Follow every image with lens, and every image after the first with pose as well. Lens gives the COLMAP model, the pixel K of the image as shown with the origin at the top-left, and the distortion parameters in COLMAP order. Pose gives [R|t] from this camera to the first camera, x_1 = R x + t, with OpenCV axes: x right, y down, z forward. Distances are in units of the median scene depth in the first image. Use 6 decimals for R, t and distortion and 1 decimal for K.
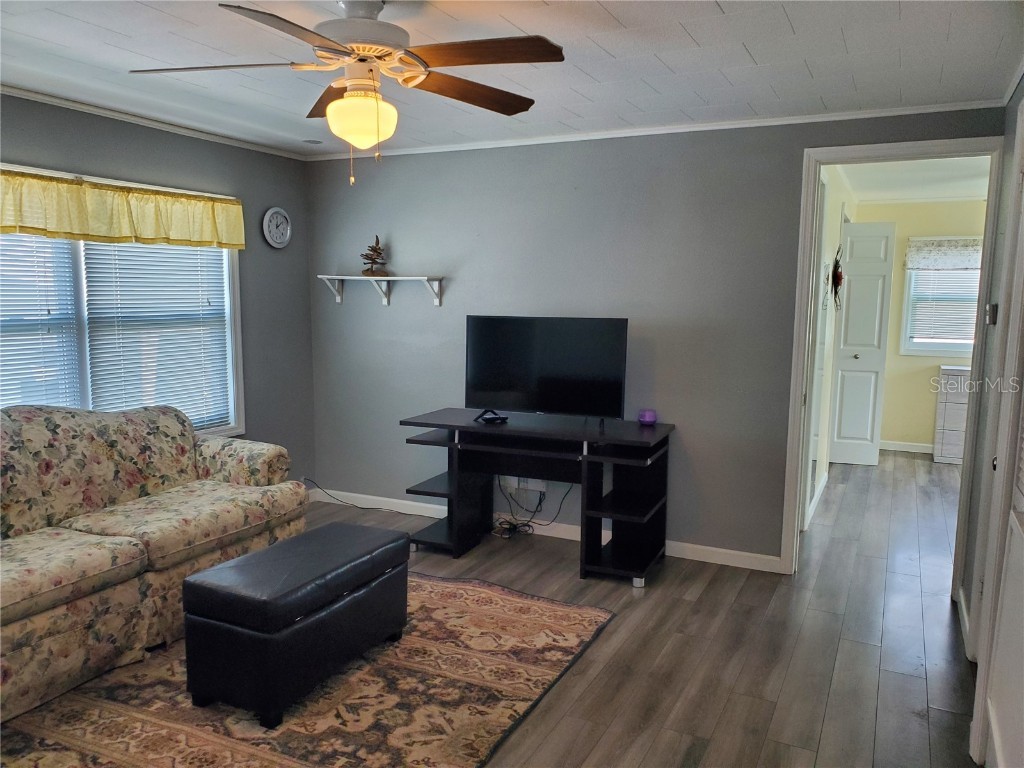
lens RADIAL K [[793.6, 0, 509.0], [0, 793.6, 392.7], [0, 0, 1]] dist [0.040635, -0.058777]
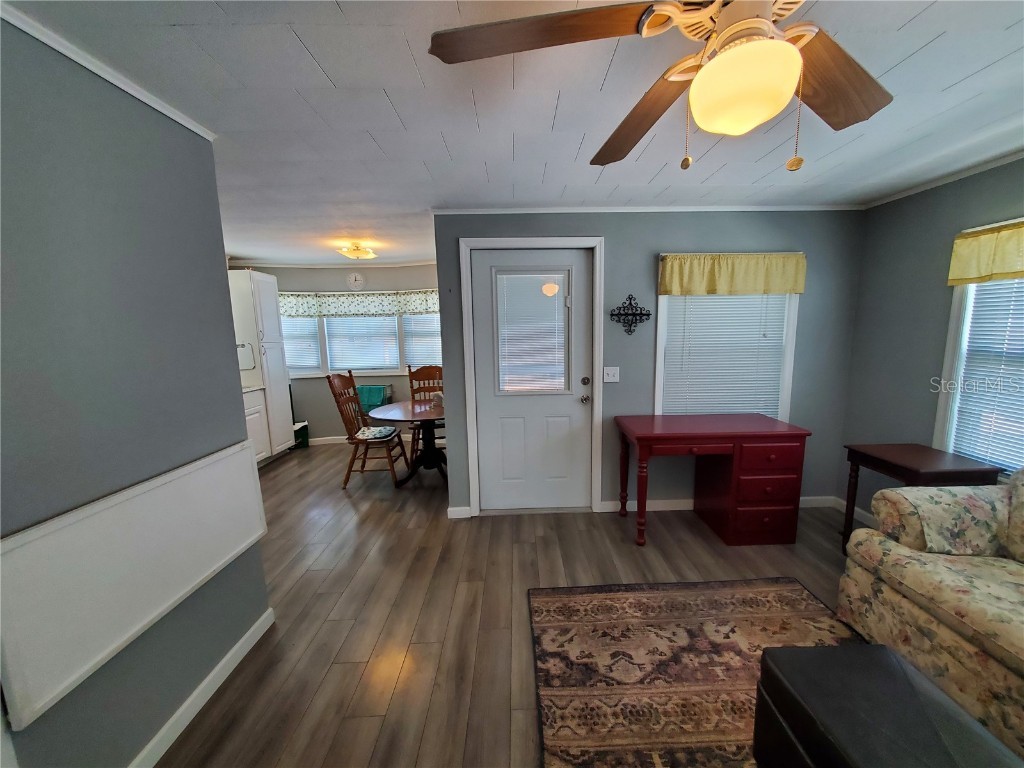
lens RADIAL K [[403.7, 0, 526.8], [0, 403.7, 389.1], [0, 0, 1]] dist [0.002118, 0.000158]
pose [[-0.882941, 0.071695, -0.463978, 0.148584], [-0.053559, 0.966437, 0.251257, -0.143133], [0.466419, 0.246695, -0.849467, 1.107488]]
